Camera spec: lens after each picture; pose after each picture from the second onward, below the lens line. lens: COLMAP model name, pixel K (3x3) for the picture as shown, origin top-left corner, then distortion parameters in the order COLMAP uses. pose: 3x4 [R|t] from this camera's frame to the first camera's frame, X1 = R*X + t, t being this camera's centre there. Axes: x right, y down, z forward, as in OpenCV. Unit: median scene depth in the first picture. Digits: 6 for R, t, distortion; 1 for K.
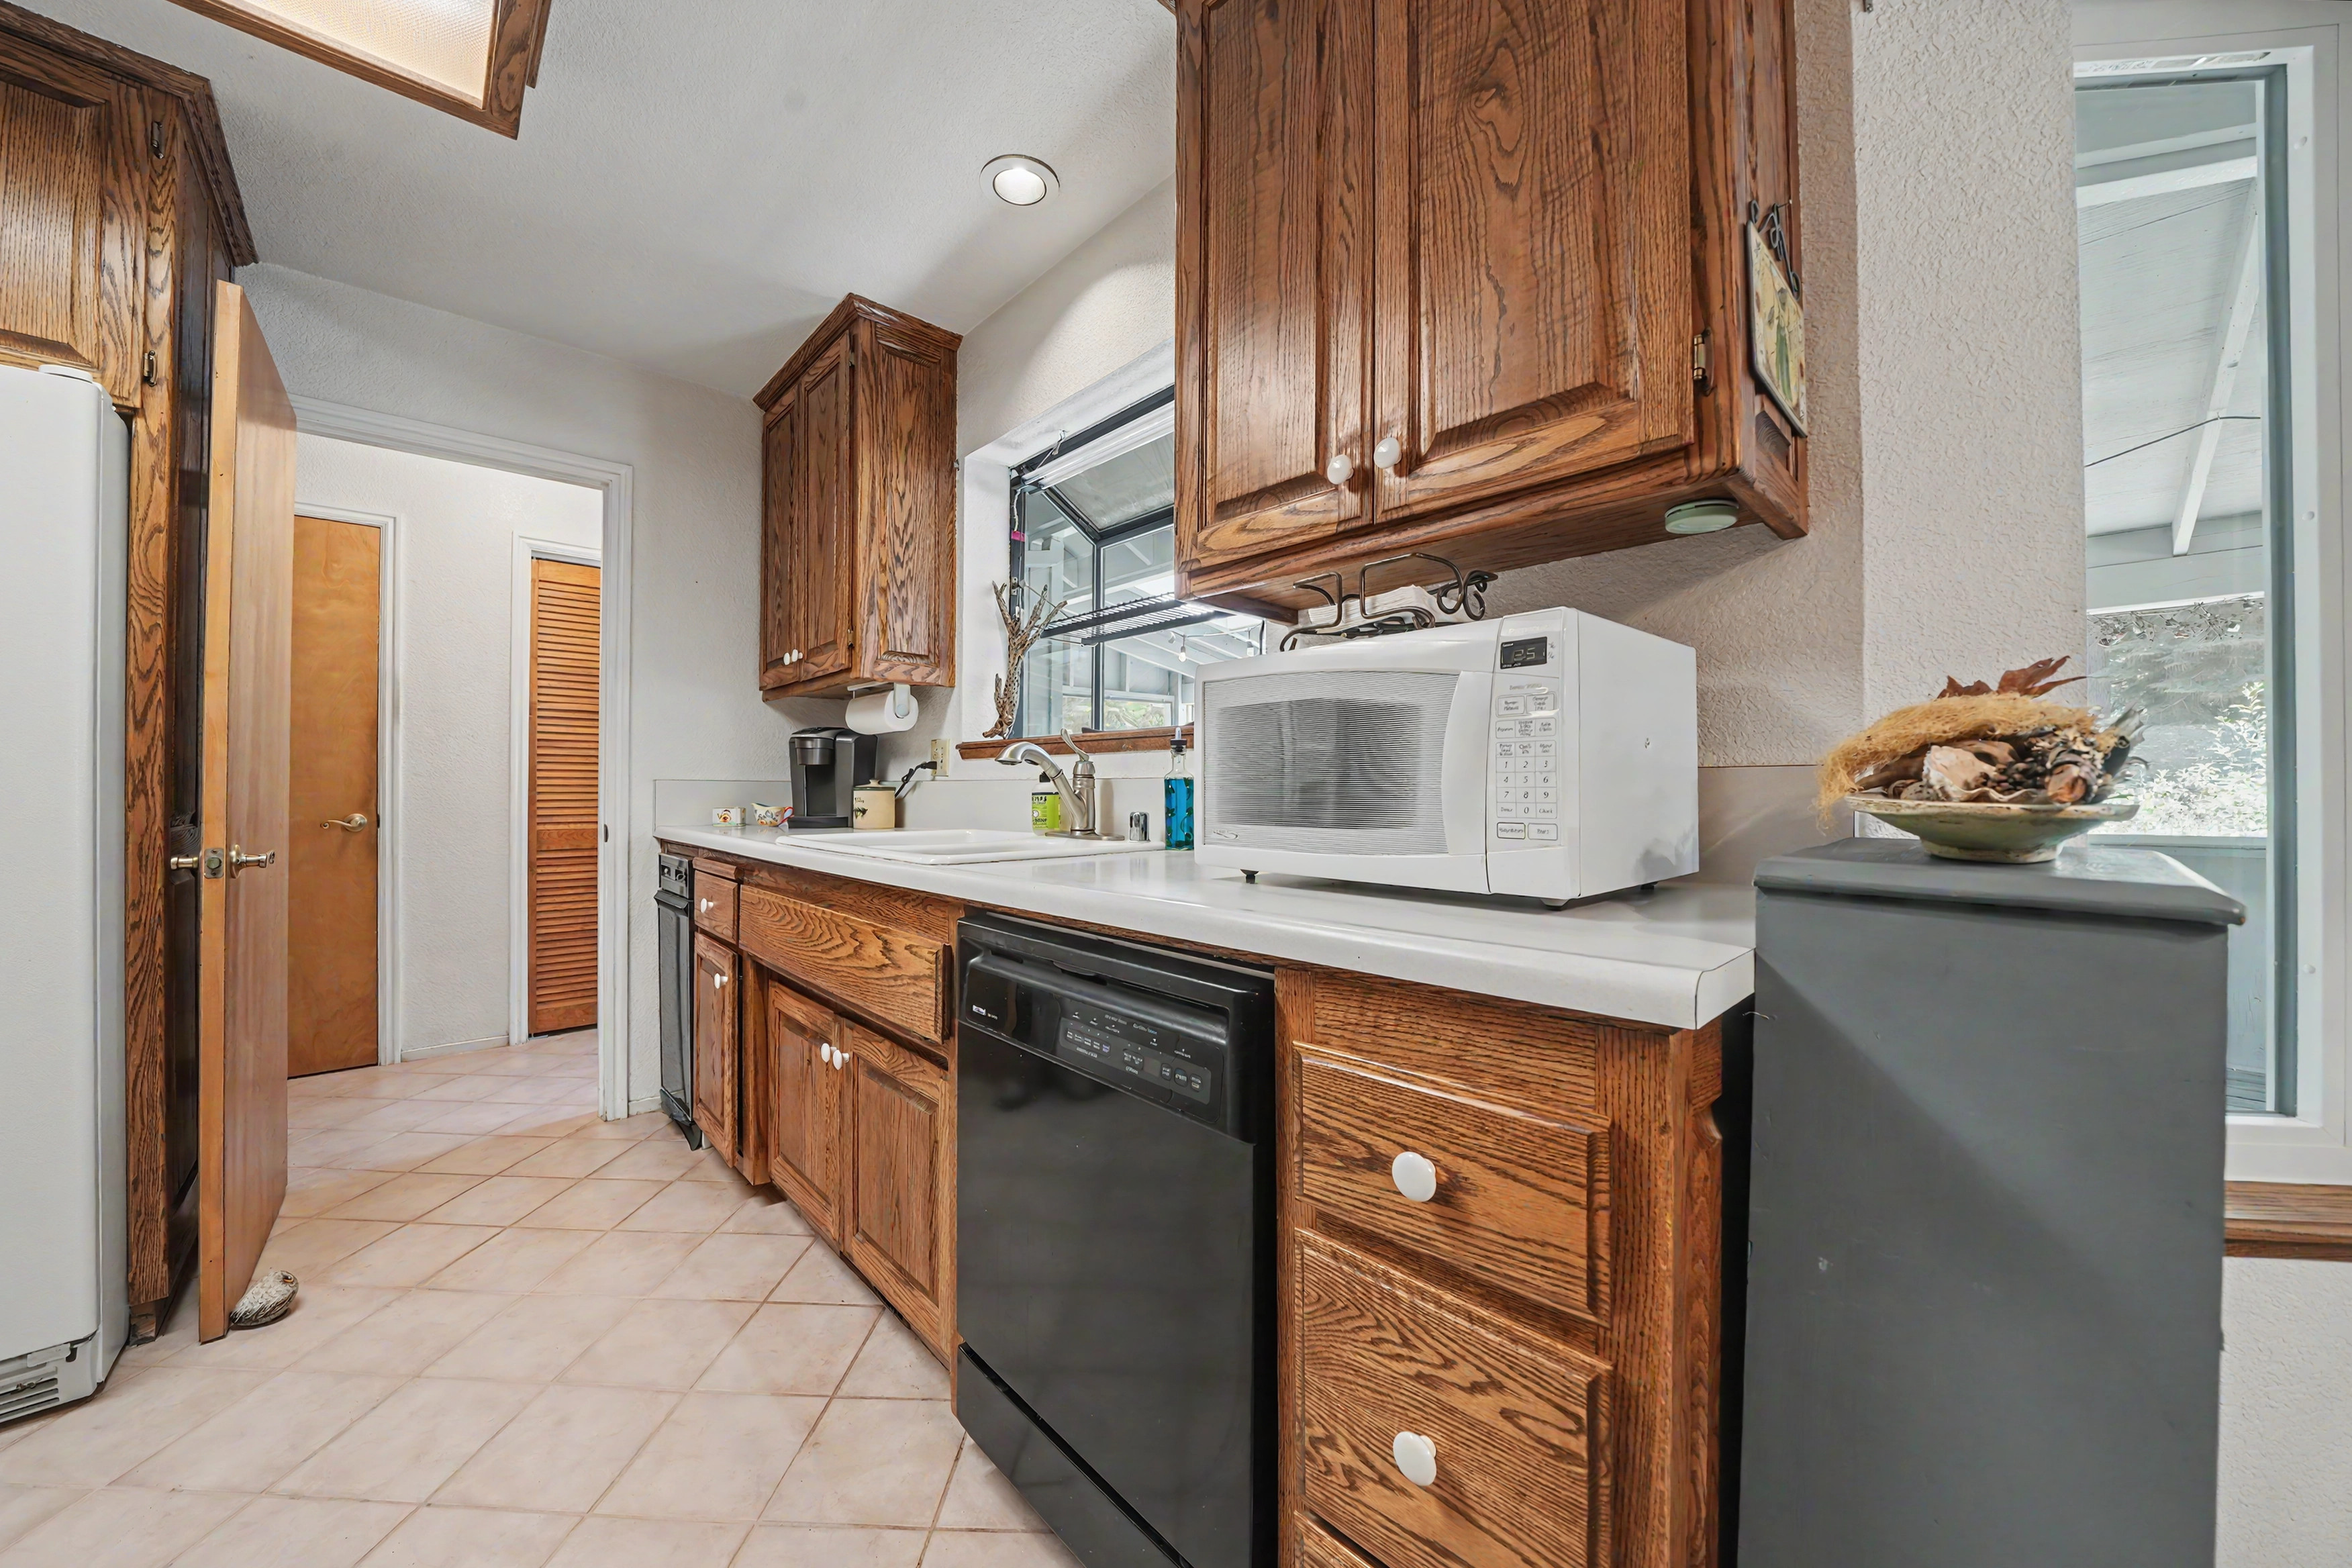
lens RADIAL K [[837.8, 0, 1175.6], [0, 837.8, 780.1], [0, 0, 1]] dist [-0.025127, 0.002334]
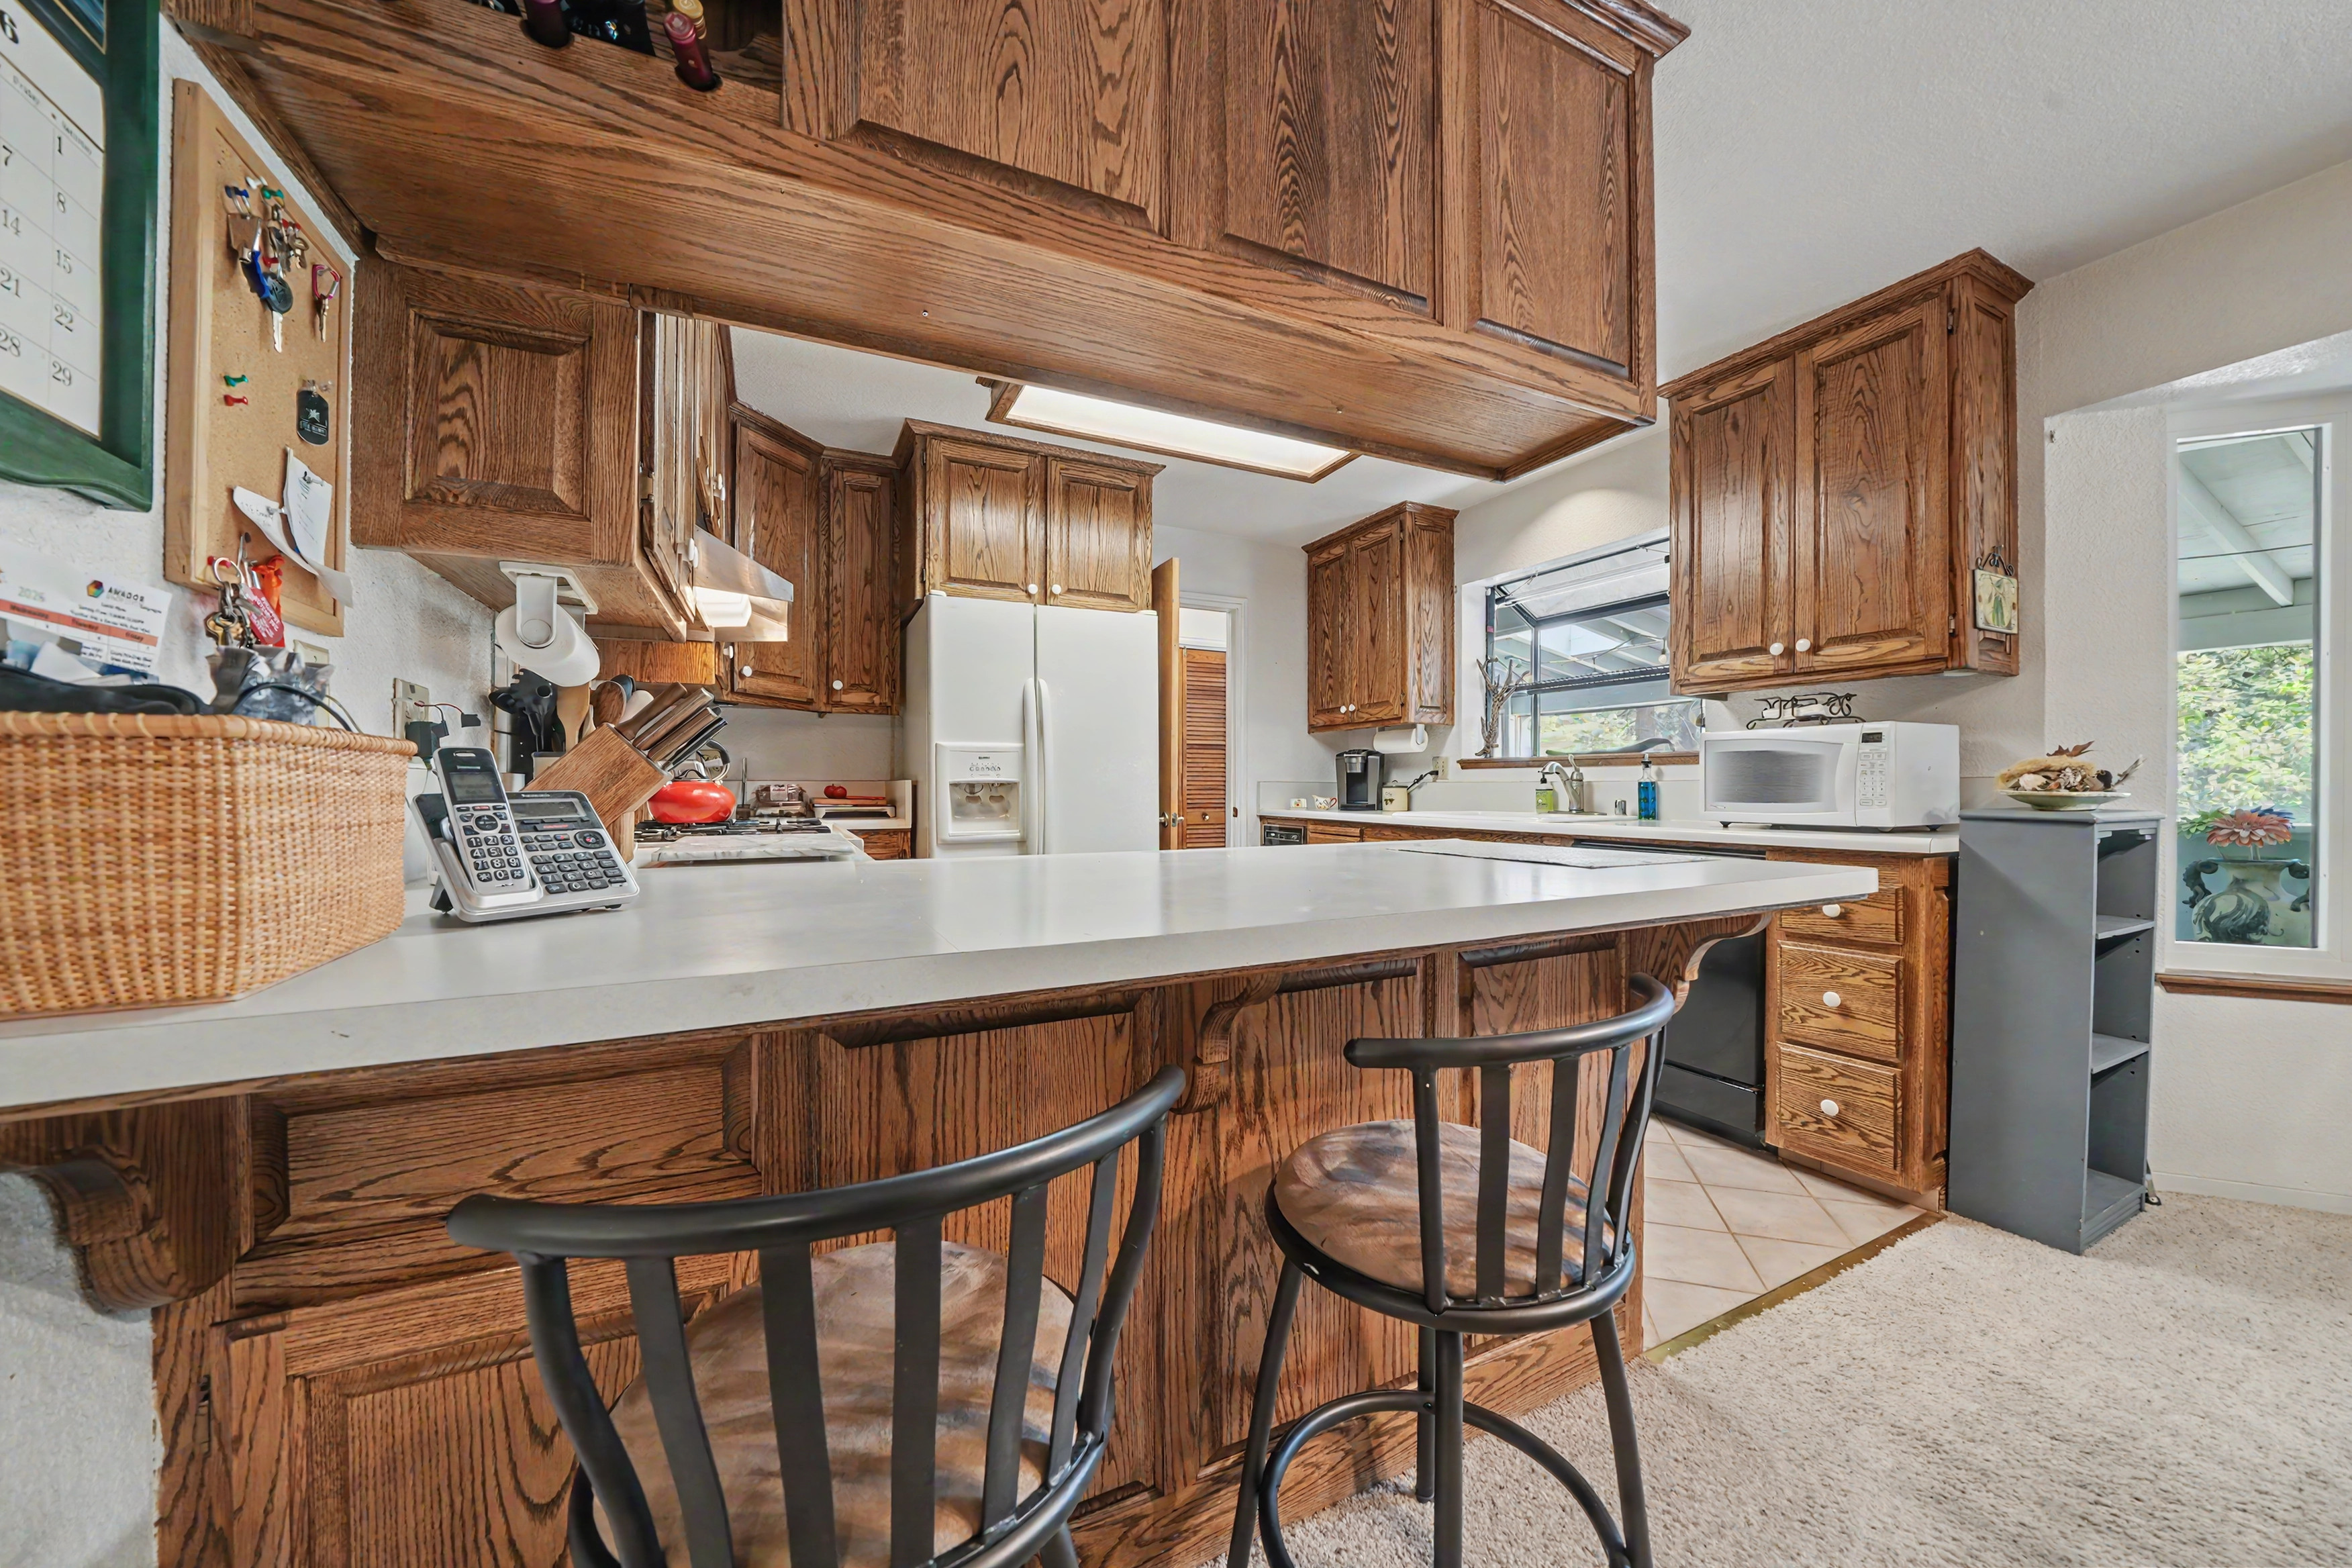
lens RADIAL K [[836.2, 0, 1167.8], [0, 836.2, 784.8], [0, 0, 1]] dist [-0.020246, 0.000590]
pose [[0.954785, 0.000823, -0.297298, -0.407004], [0.001002, 0.999982, 0.005987, -0.006500], [0.297297, -0.006014, 0.954766, -0.938513]]
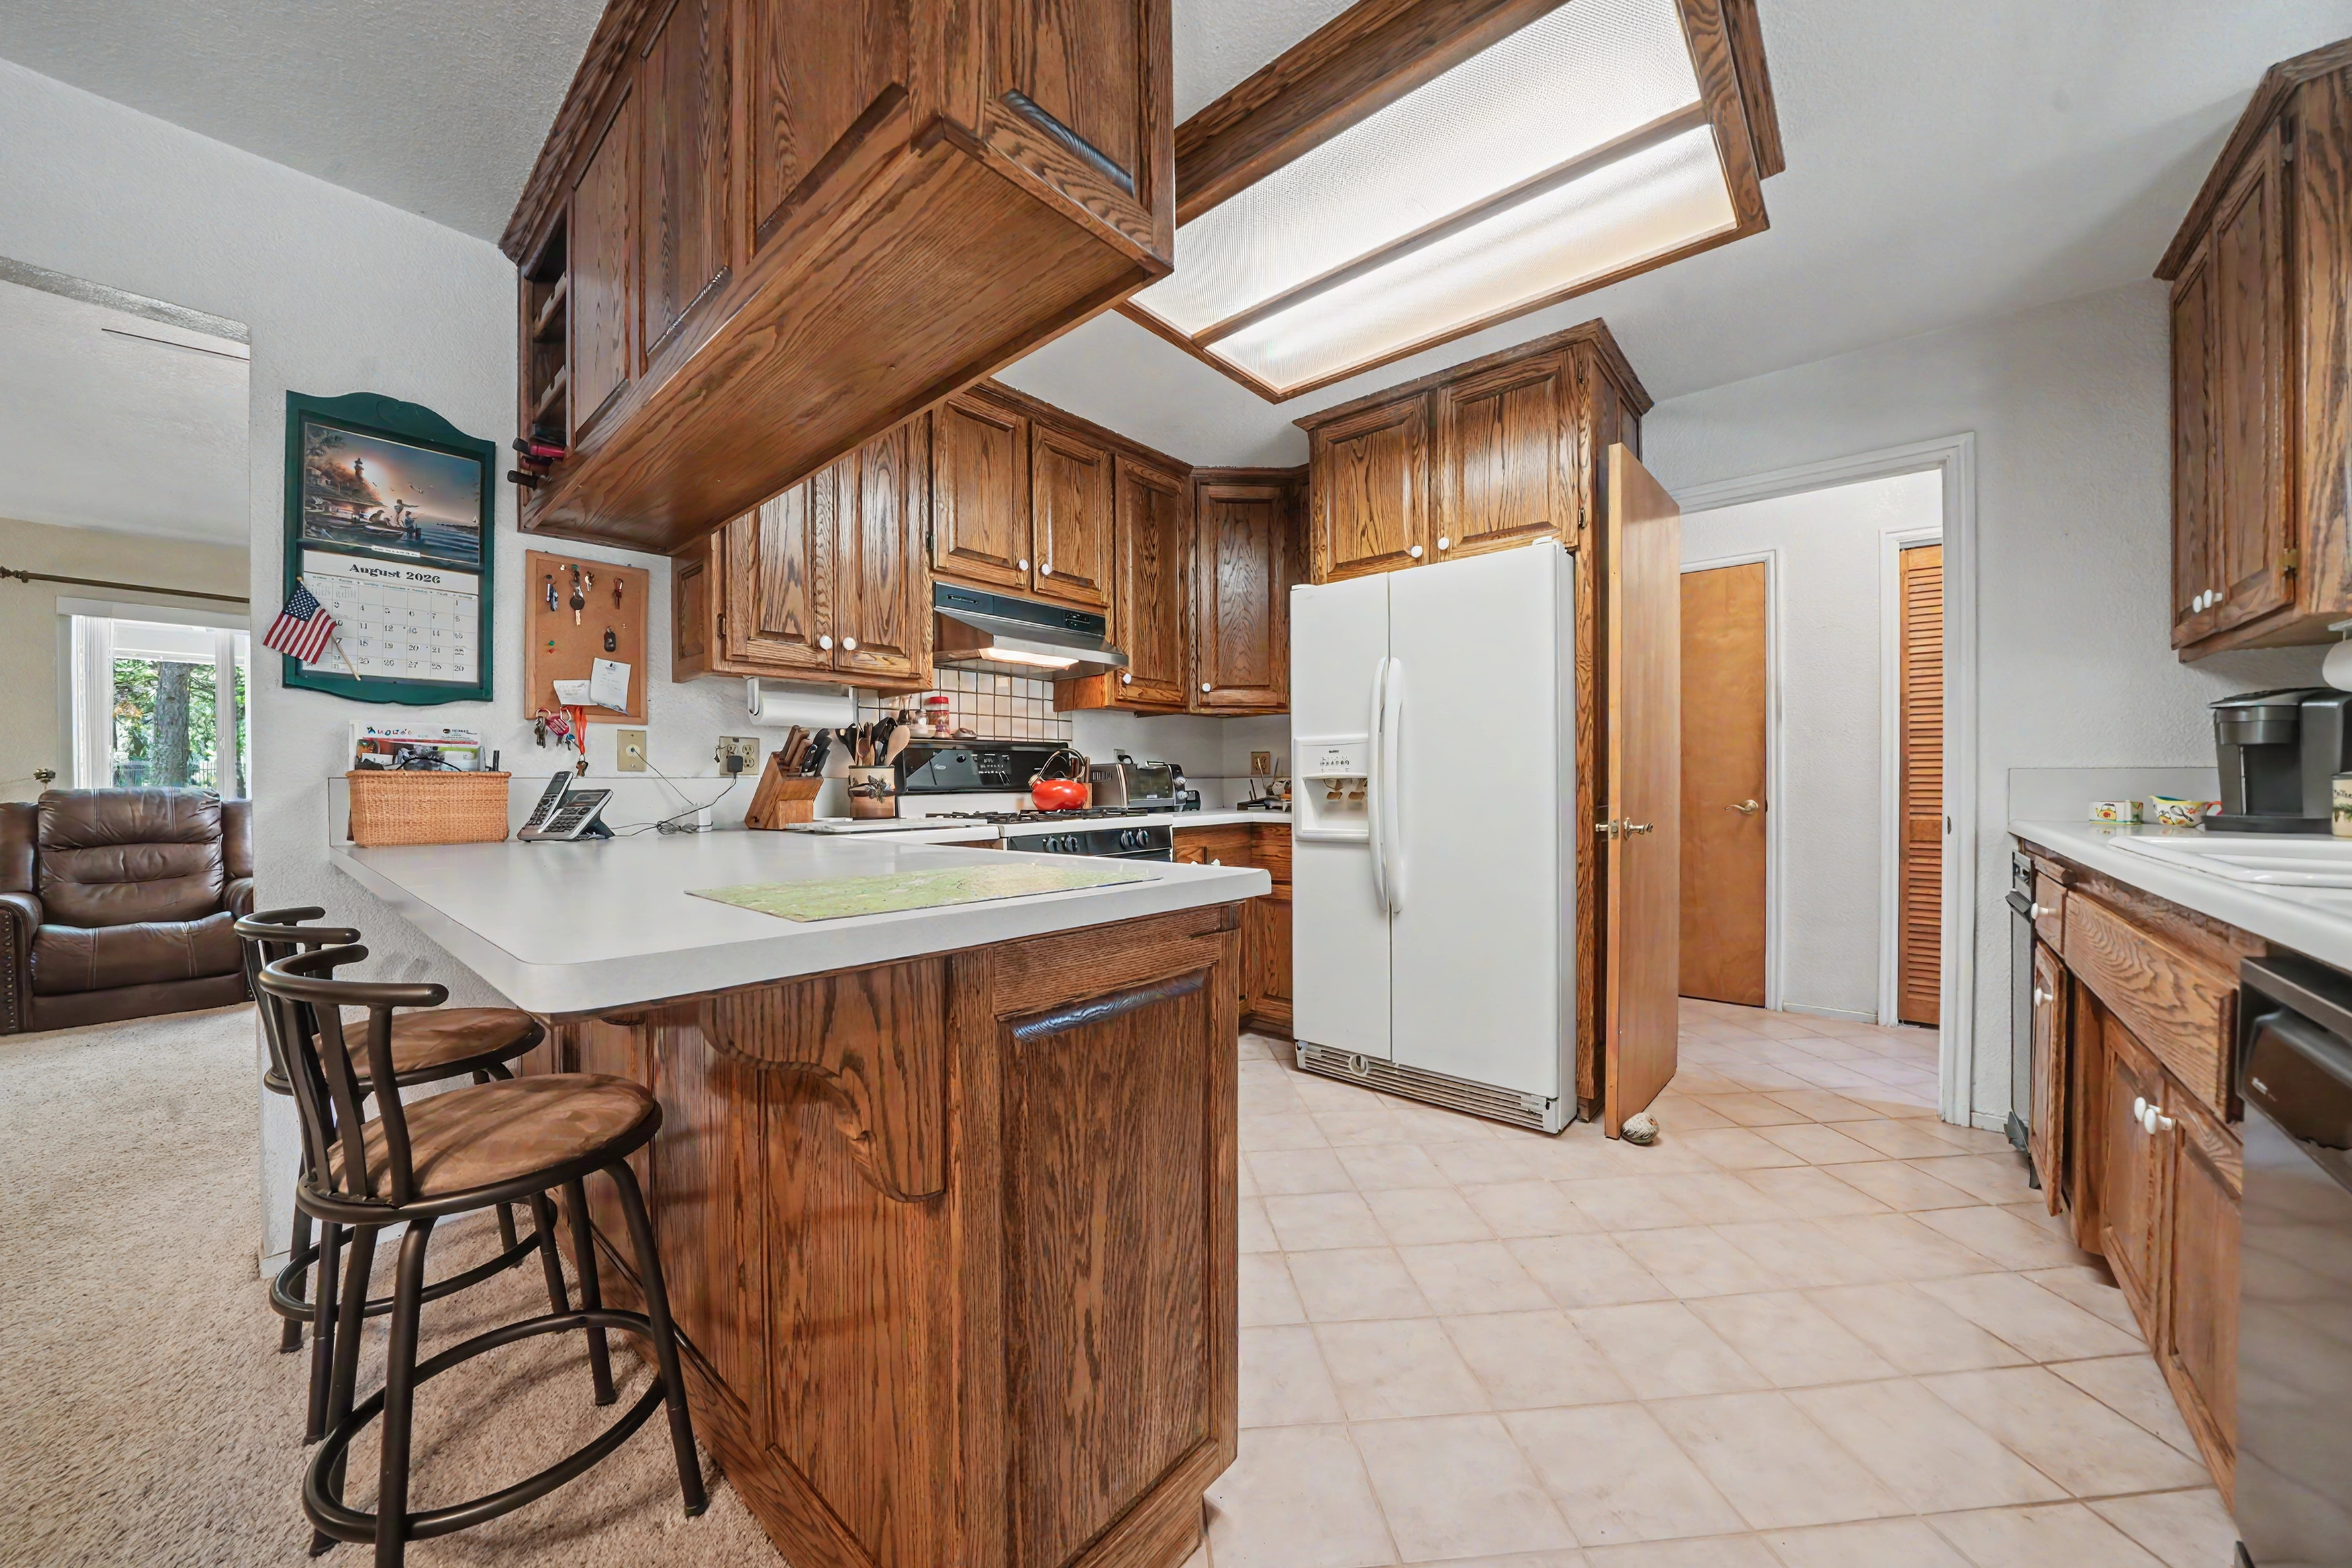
lens RADIAL K [[836.2, 0, 1167.8], [0, 836.2, 784.8], [0, 0, 1]] dist [-0.020246, 0.000590]
pose [[0.104917, 0.002929, -0.994477, 0.216847], [0.014186, 0.999890, 0.004442, 0.000346], [0.994380, -0.014574, 0.104864, -0.001660]]
